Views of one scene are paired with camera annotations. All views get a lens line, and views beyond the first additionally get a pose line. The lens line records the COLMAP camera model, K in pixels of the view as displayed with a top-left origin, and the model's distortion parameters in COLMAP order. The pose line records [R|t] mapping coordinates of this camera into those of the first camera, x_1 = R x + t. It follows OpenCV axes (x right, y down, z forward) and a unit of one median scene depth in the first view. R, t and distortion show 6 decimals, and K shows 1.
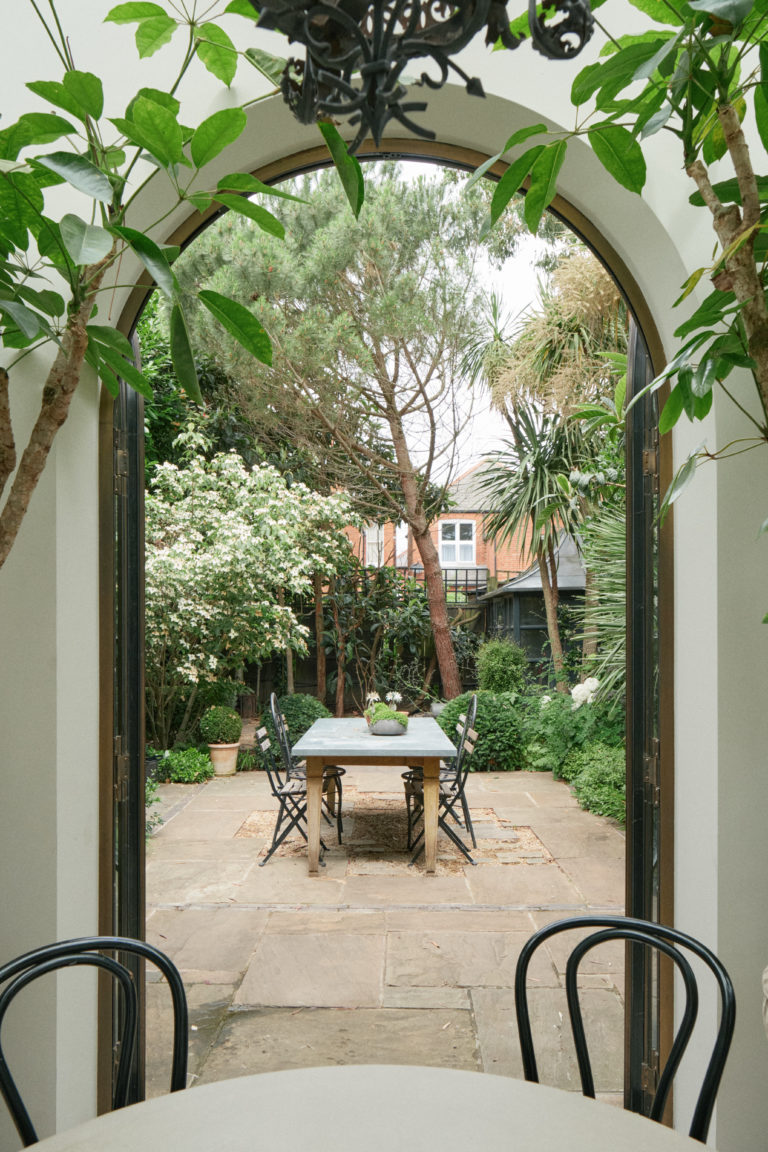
lens RADIAL K [[789.9, 0, 381.2], [0, 789.9, 612.4], [0, 0, 1]] dist [0.001244, -0.000257]
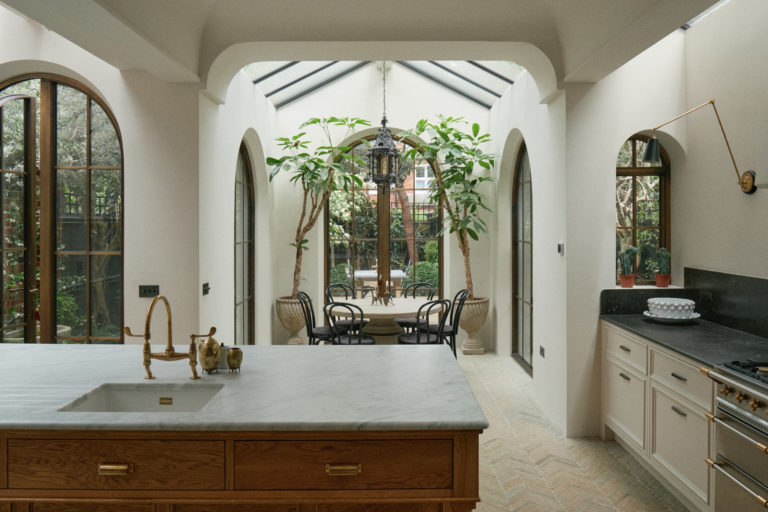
lens RADIAL K [[555.5, 0, 384.6], [0, 555.5, 221.4], [0, 0, 1]] dist [0.004116, -0.046230]
pose [[0.999907, -0.000296, 0.013628, -0.007833], [0.000290, 1.000000, 0.000425, -0.016340], [-0.013628, -0.000421, 0.999907, -0.522919]]
